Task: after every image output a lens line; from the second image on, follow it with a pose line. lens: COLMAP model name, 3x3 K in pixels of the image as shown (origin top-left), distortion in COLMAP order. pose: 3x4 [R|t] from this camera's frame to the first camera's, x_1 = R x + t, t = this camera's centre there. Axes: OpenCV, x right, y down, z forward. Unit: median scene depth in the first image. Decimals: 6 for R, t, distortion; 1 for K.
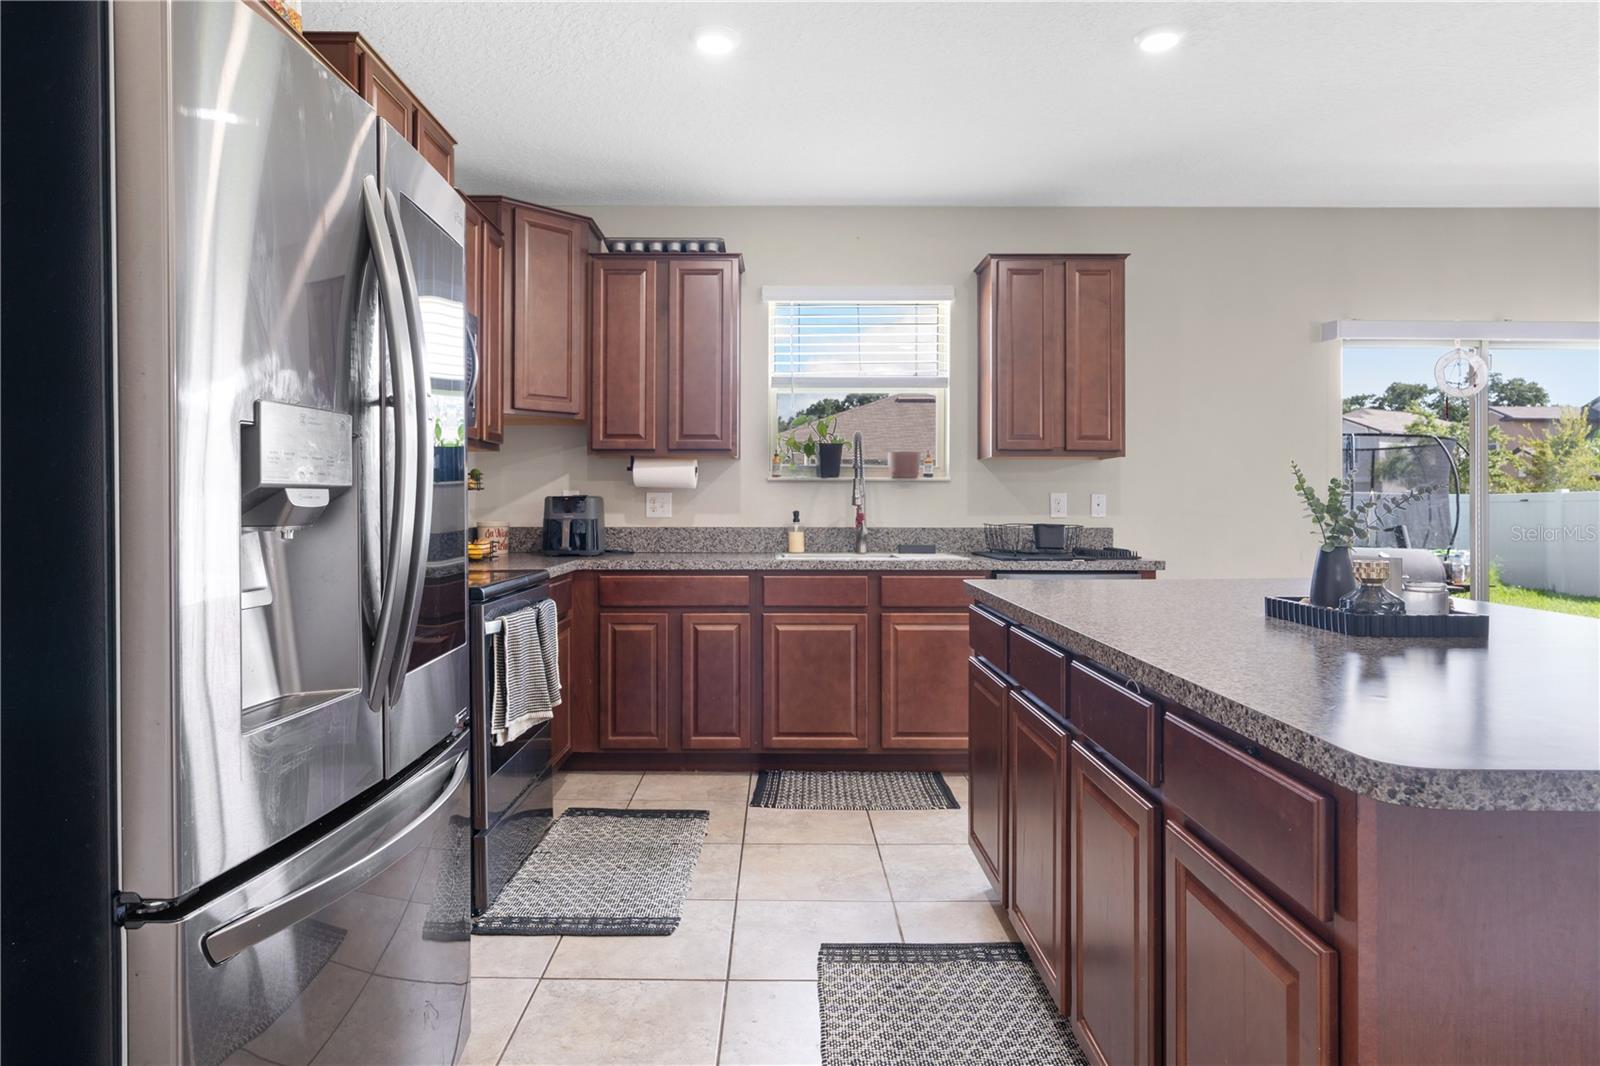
lens RADIAL K [[943.6, 0, 780.4], [0, 943.6, 500.9], [0, 0, 1]] dist [-0.001180, 0.000899]
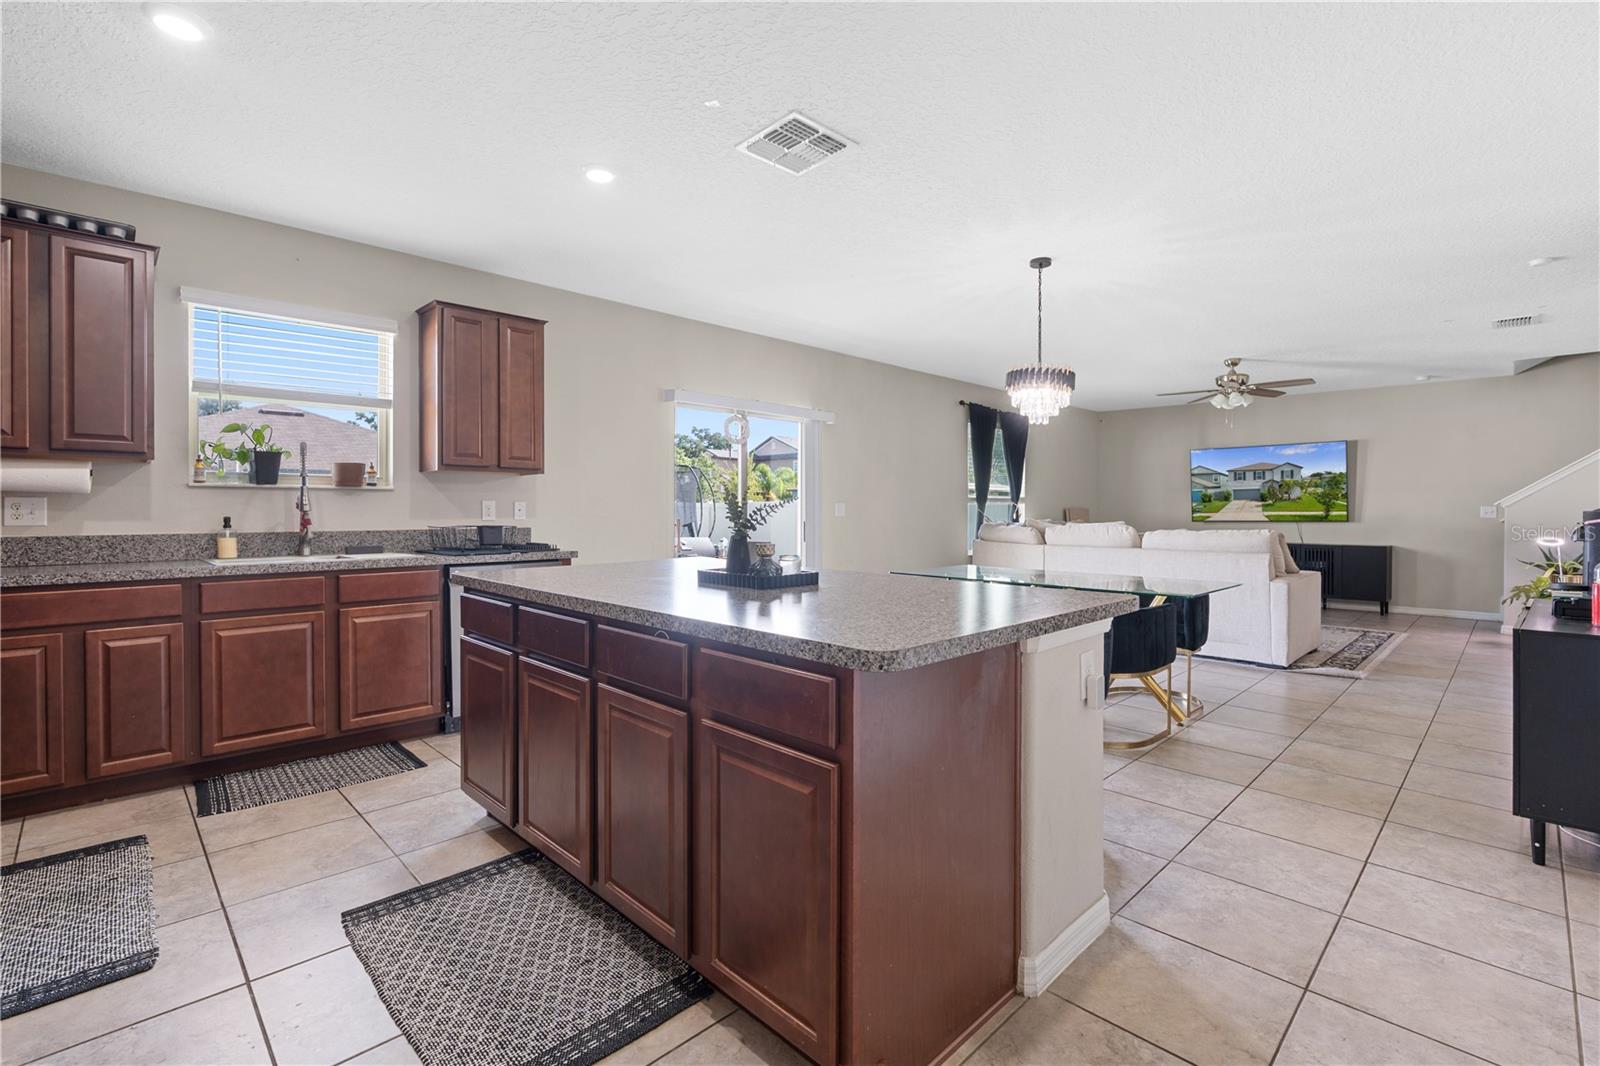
lens RADIAL K [[726.1, 0, 794.9], [0, 726.1, 519.3], [0, 0, 1]] dist [-0.008292, 0.003833]
pose [[0.708688, -0.010961, 0.705437, -0.107173], [-0.001057, 0.999862, 0.016598, -0.000322], [-0.705521, -0.012508, 0.708579, 0.027044]]
